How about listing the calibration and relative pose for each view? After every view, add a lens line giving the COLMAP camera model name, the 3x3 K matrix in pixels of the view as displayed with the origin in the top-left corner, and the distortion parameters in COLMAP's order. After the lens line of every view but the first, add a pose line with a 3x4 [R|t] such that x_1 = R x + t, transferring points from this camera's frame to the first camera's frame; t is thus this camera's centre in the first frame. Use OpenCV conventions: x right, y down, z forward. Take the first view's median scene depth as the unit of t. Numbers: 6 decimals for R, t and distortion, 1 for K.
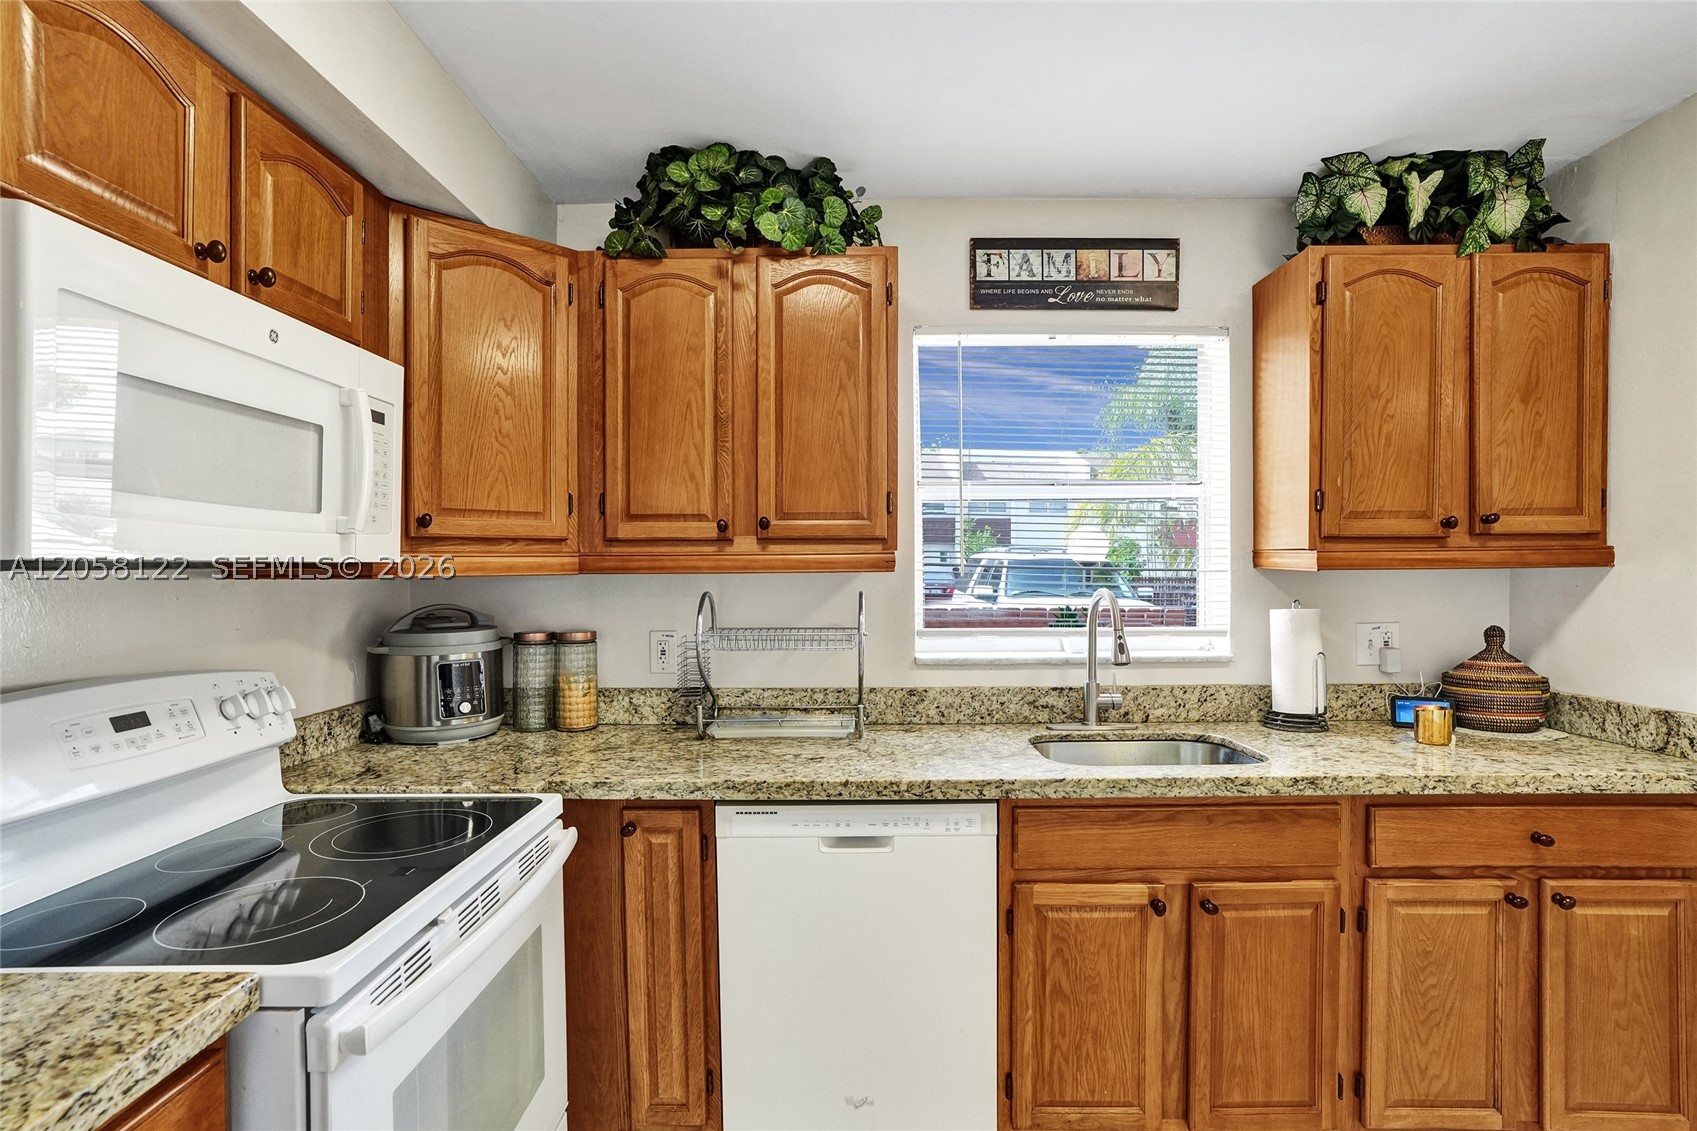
lens RADIAL K [[807.3, 0, 843.8], [0, 807.3, 562.0], [0, 0, 1]] dist [-0.045912, 0.027008]
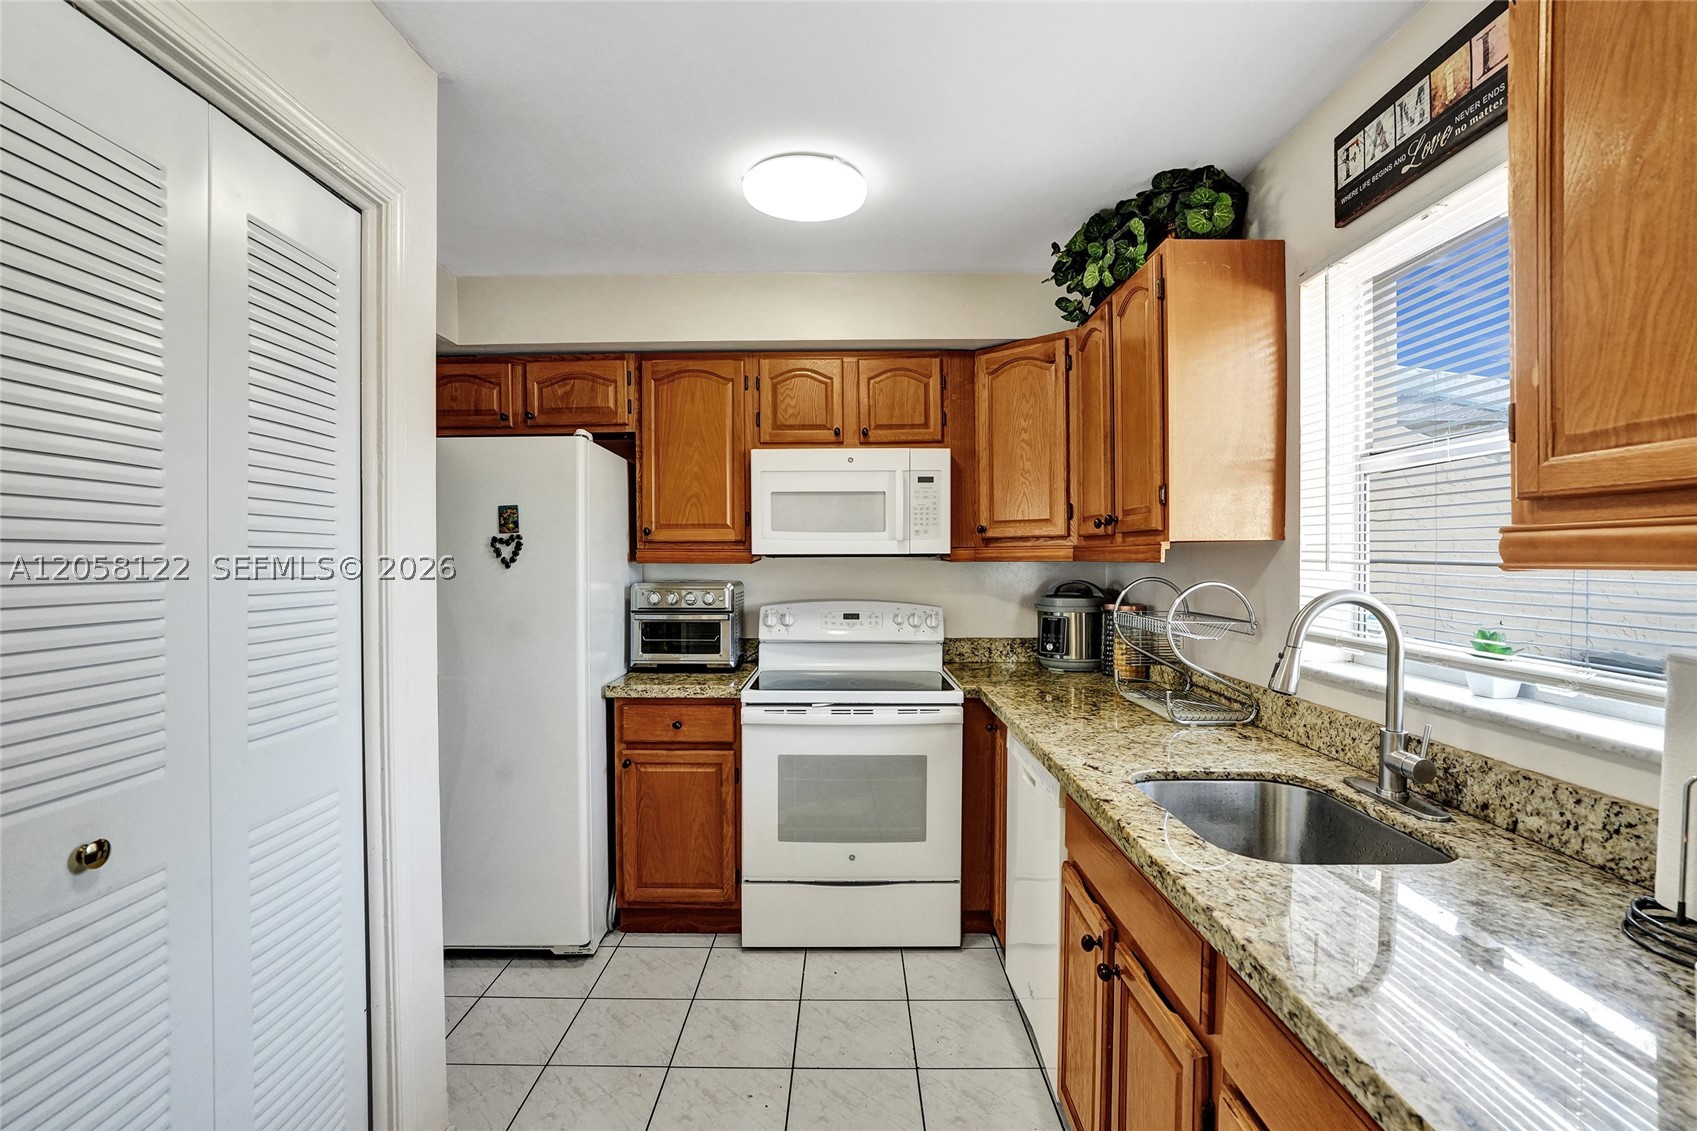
lens RADIAL K [[807.3, 0, 843.8], [0, 807.3, 562.0], [0, 0, 1]] dist [-0.045912, 0.027008]
pose [[0.013664, 0.007865, -0.999876, 0.933758], [0.001547, 0.999968, 0.007887, 0.002837], [0.999905, -0.001655, 0.013652, 0.510980]]
